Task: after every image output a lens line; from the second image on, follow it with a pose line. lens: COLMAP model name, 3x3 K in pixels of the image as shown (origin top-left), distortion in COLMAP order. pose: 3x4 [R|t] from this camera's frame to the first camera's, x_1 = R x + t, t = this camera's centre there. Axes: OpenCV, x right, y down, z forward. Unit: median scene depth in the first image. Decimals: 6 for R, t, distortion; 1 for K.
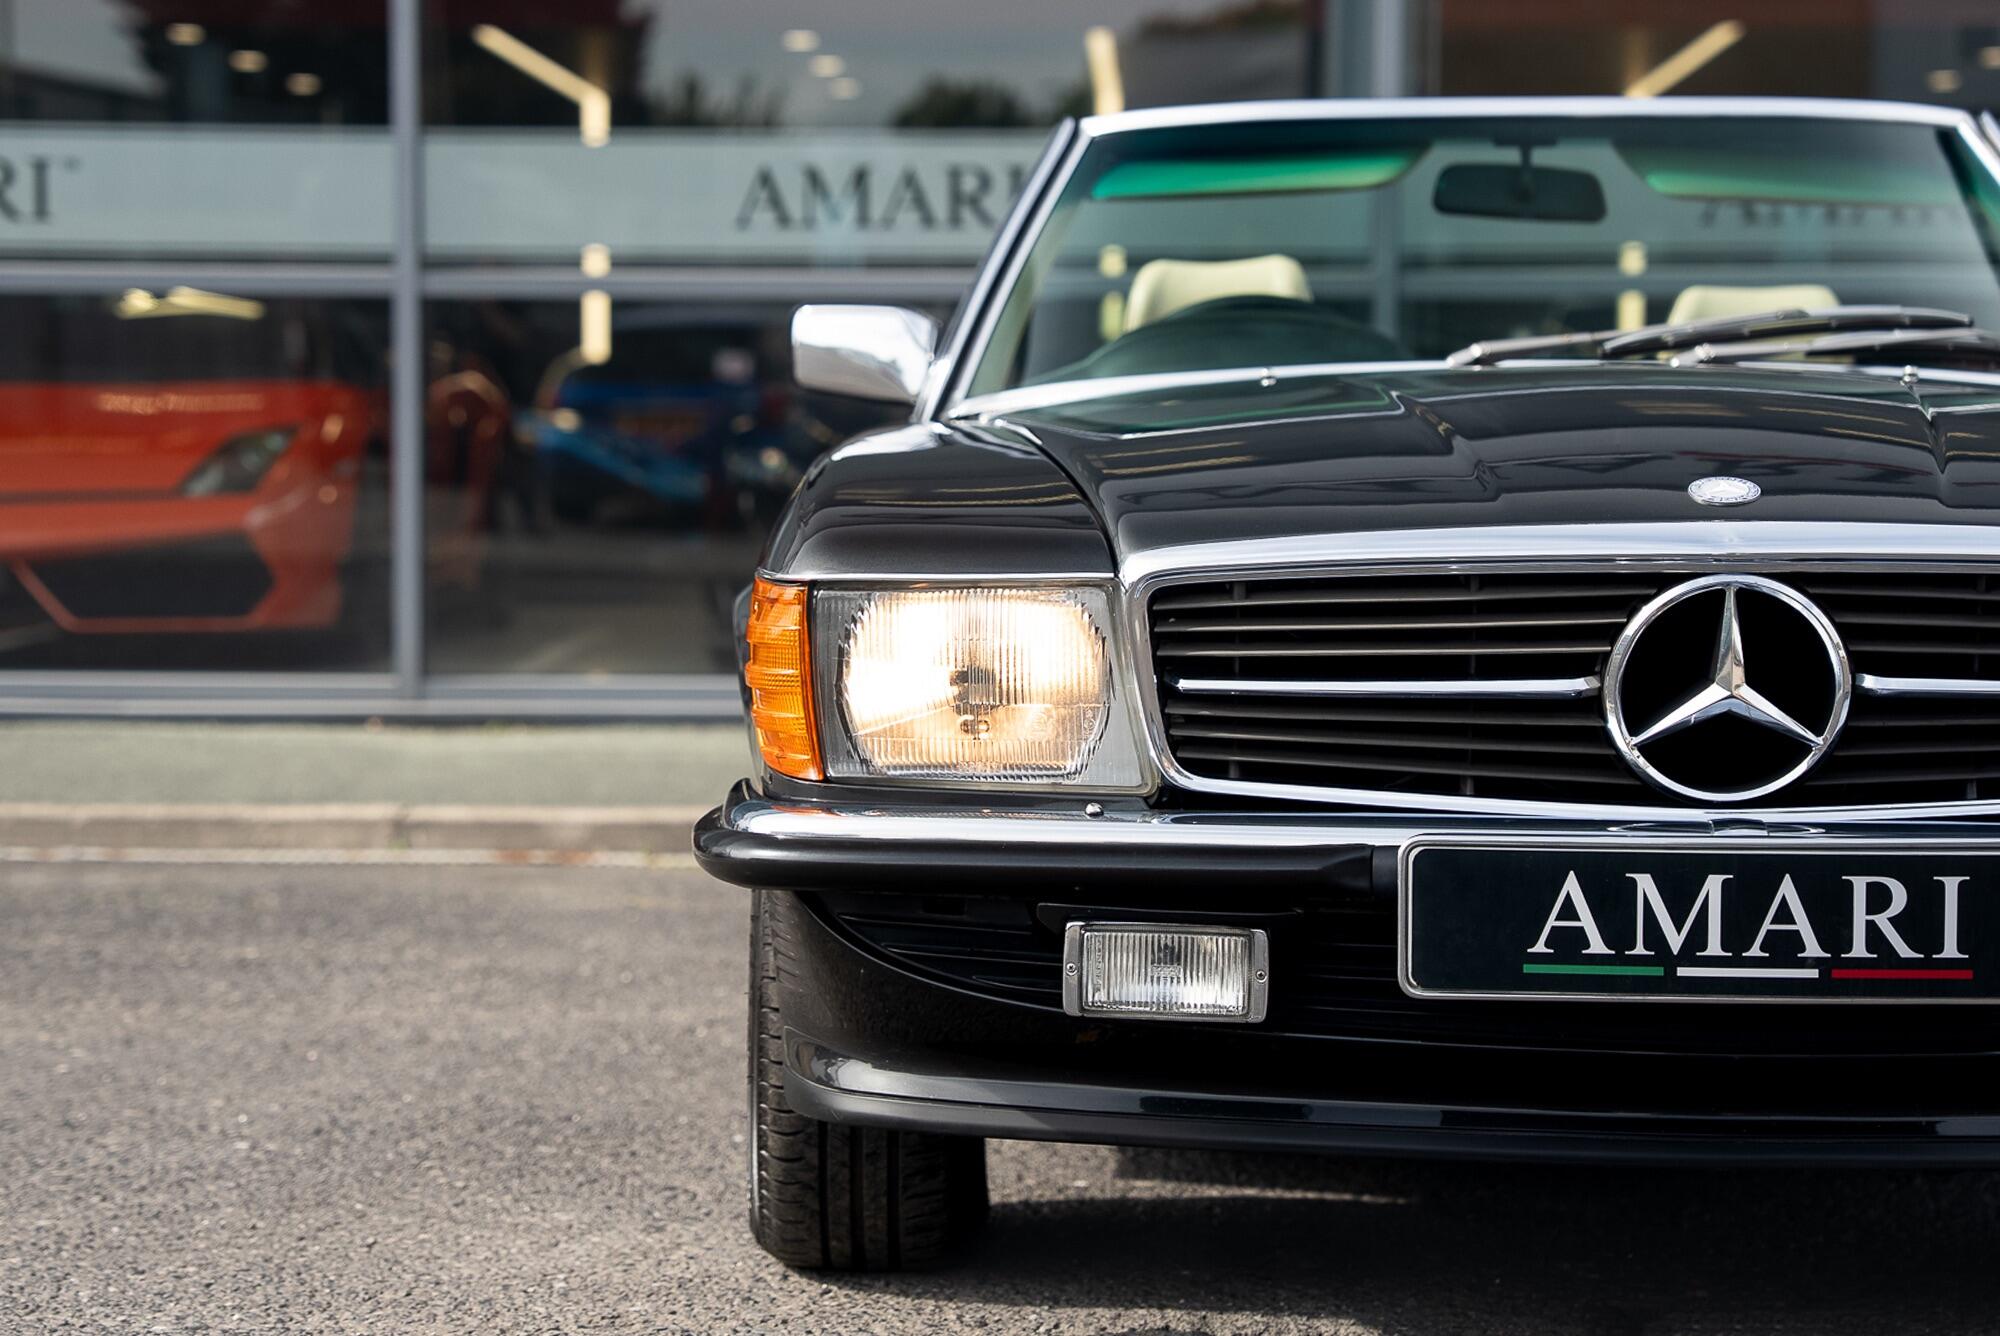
lens RADIAL K [[4276.5, 0, 1031.6], [0, 4276.5, 671.9], [0, 0, 1]] dist [0.258888, 0.210428]
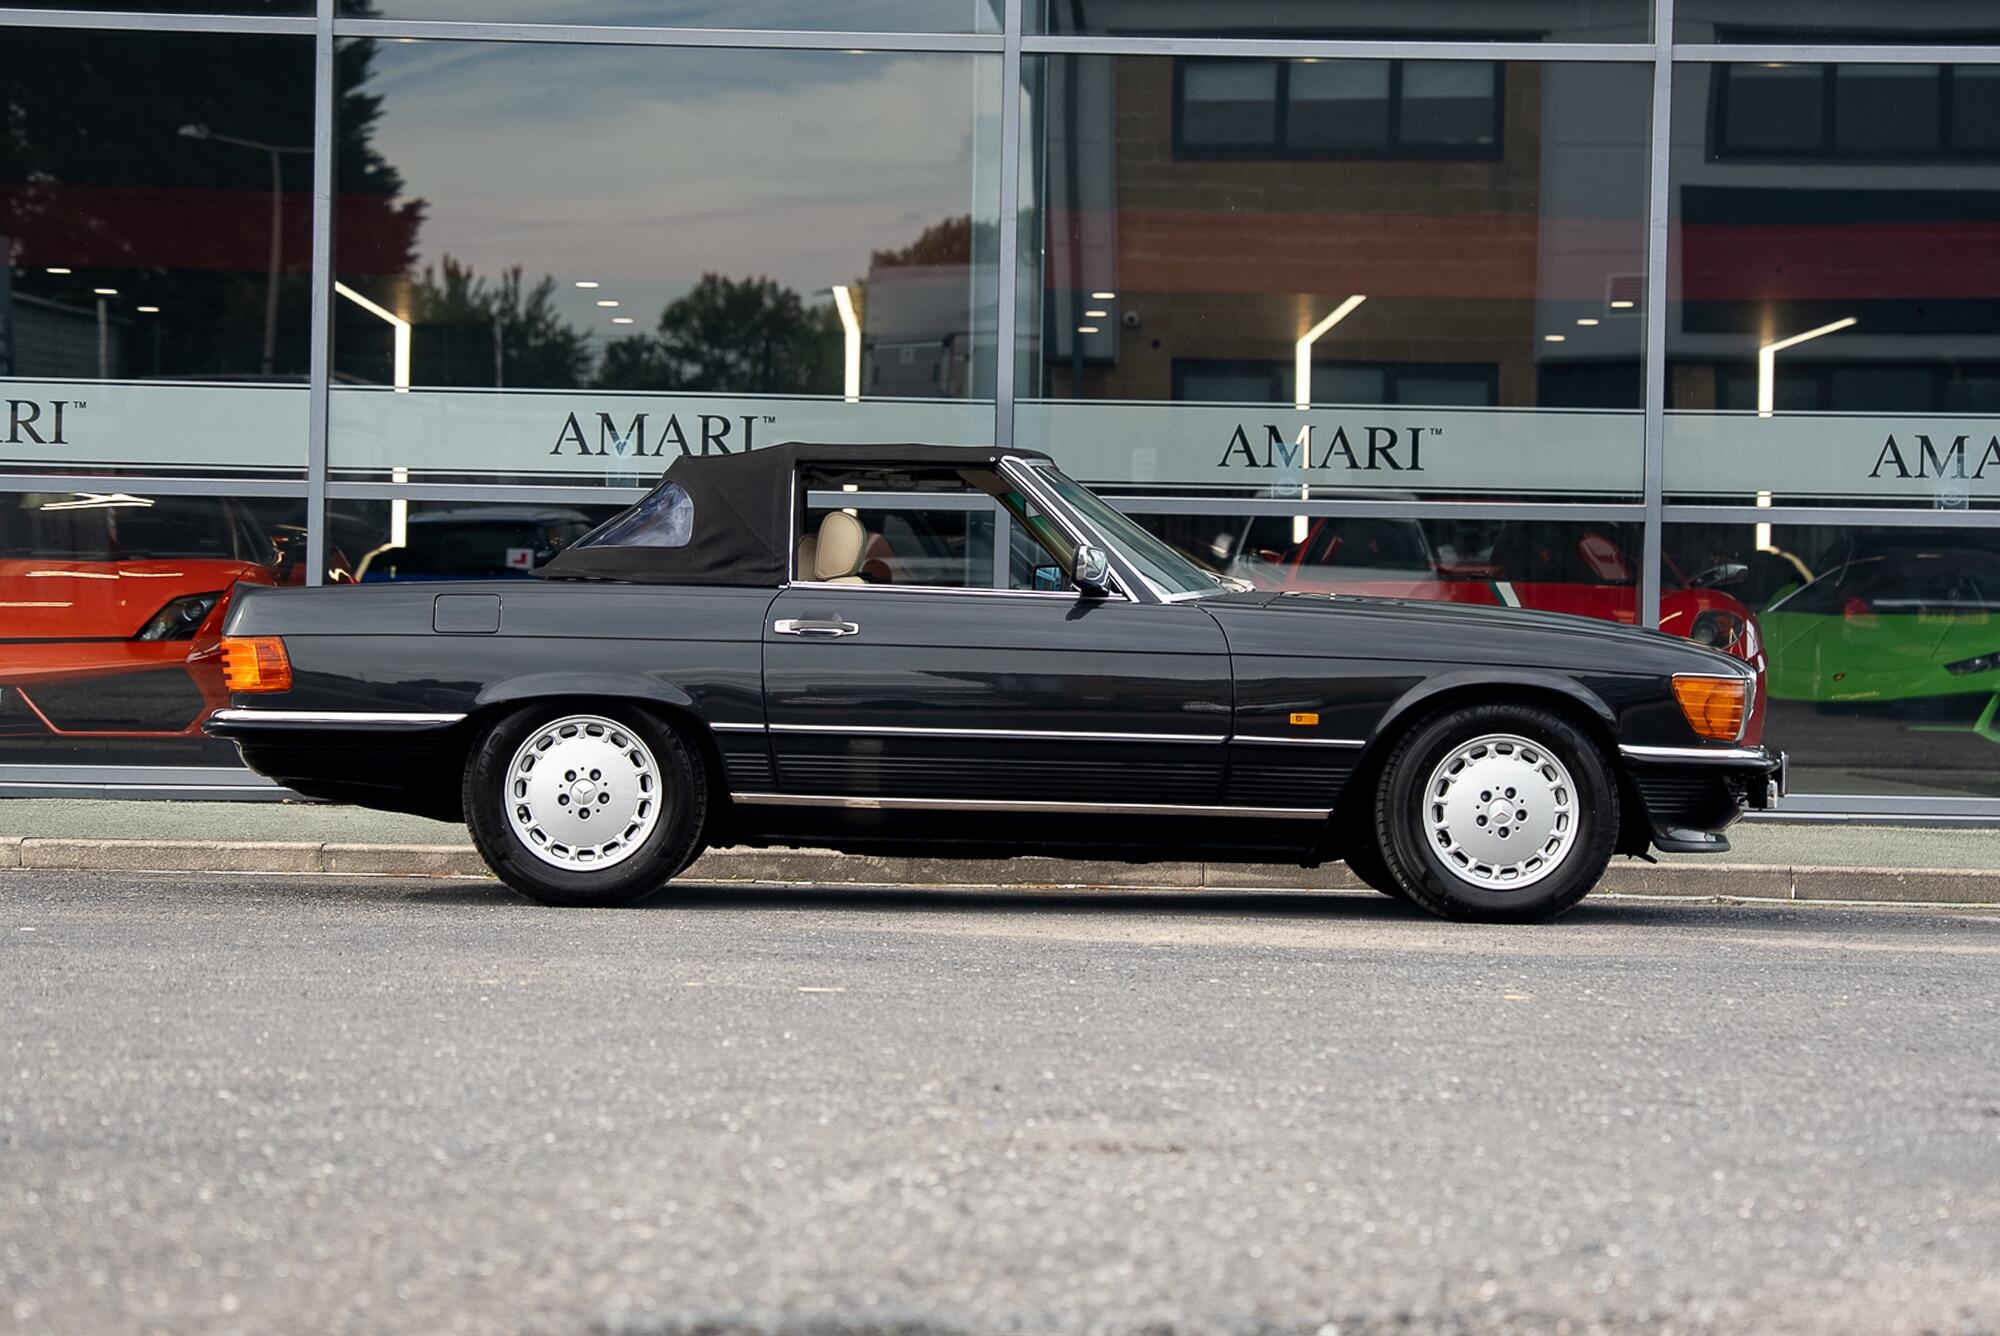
lens RADIAL K [[4452.7, 0, 949.6], [0, 4452.7, 571.2], [0, 0, 1]] dist [0.299135, 0.049238]
pose [[0.998990, 0.016810, 0.041680, 0.006808], [-0.013978, 0.997633, -0.067330, 0.110532], [-0.042714, 0.066679, 0.996860, -1.616696]]
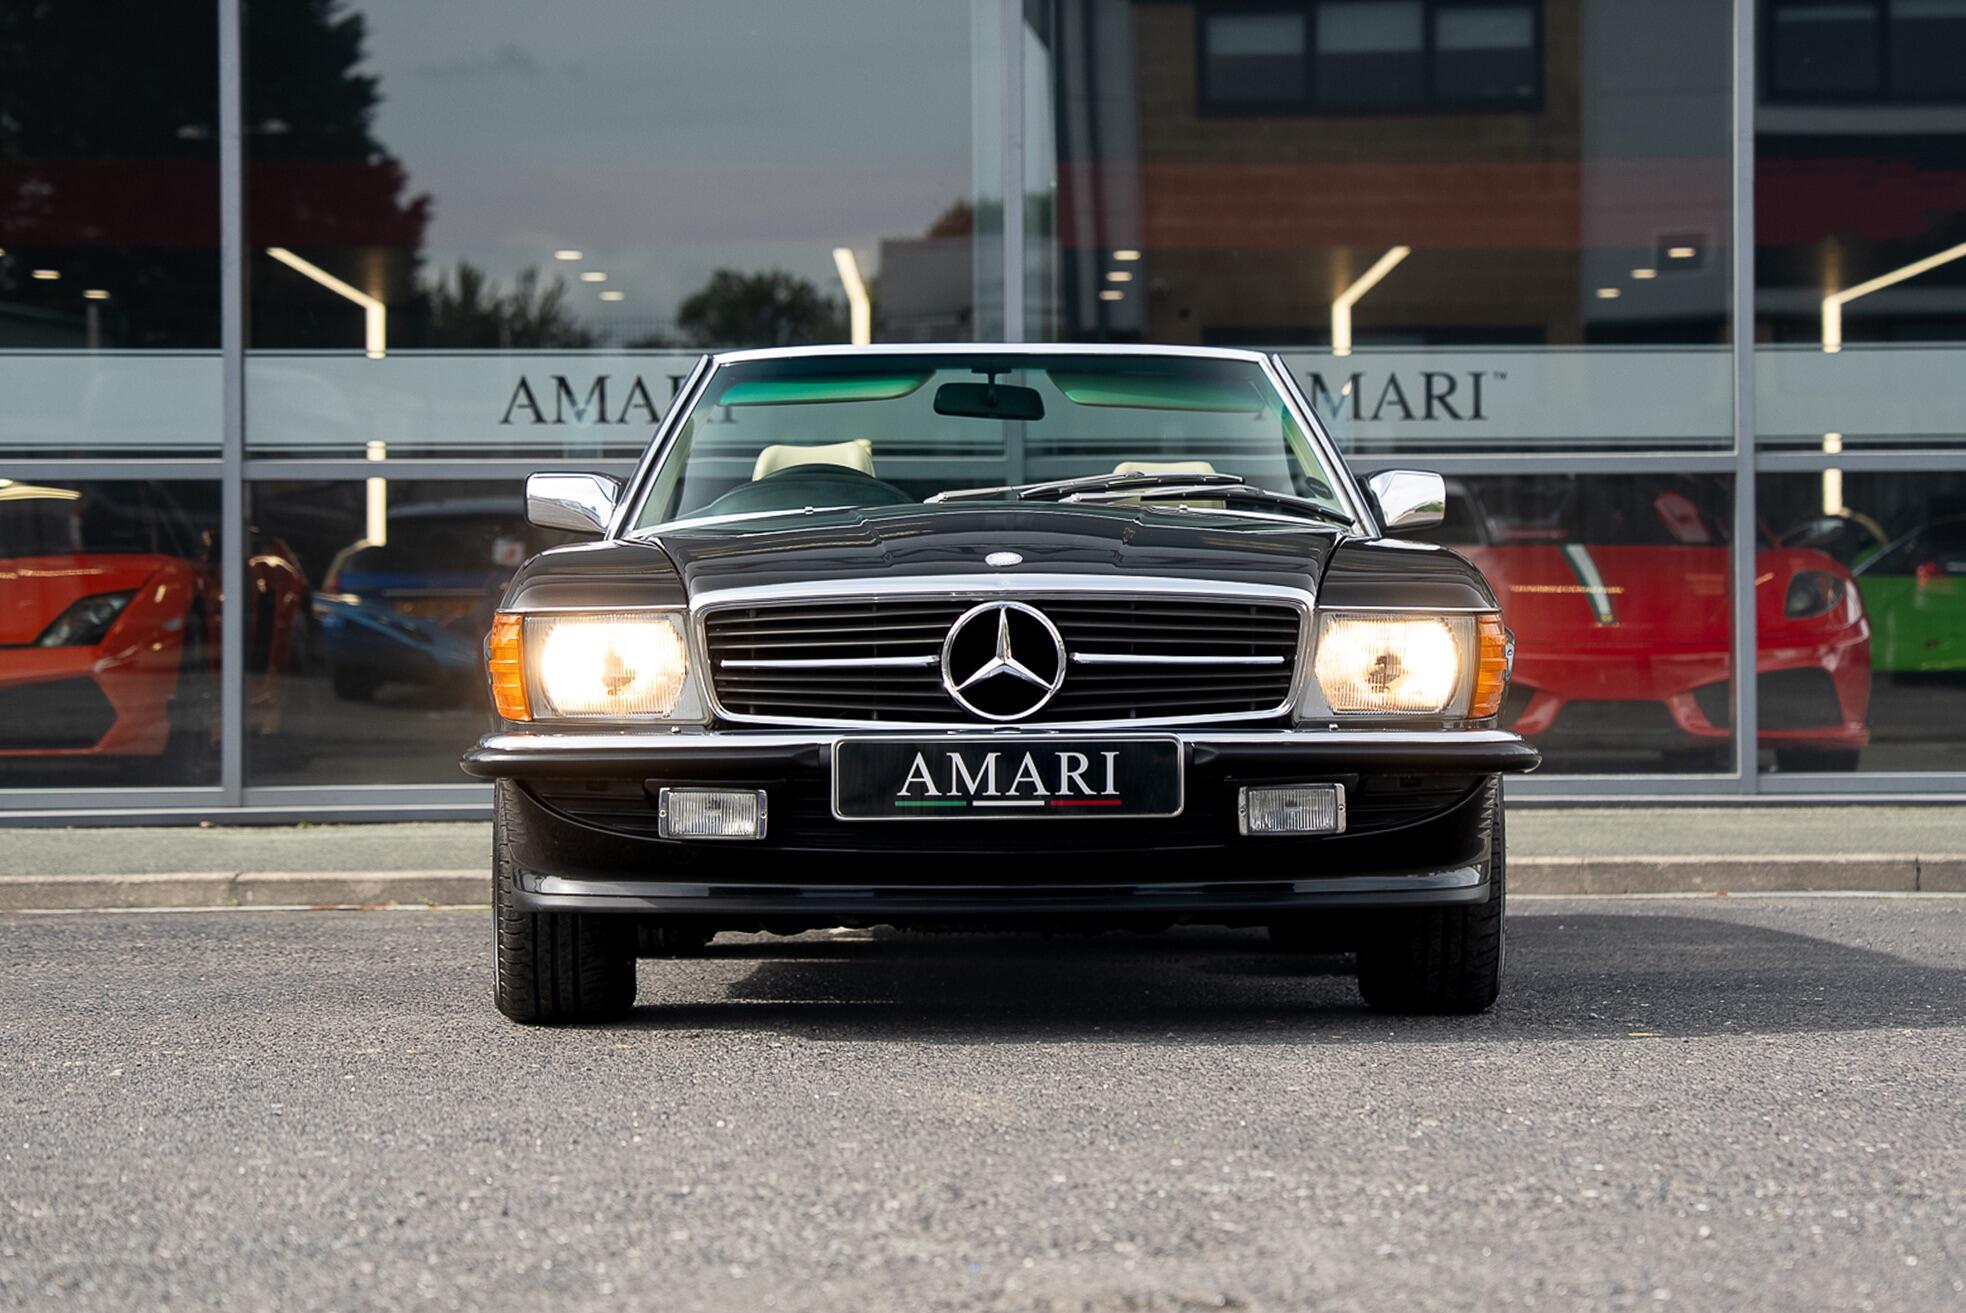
lens RADIAL K [[4289.9, 0, 1068.9], [0, 4289.9, 594.2], [0, 0, 1]] dist [0.279360, 0.166820]
pose [[0.998207, -0.007304, 0.059409, 0.073508], [0.011051, 0.997953, -0.062988, 0.091640], [-0.058827, 0.063531, 0.996245, -0.880044]]
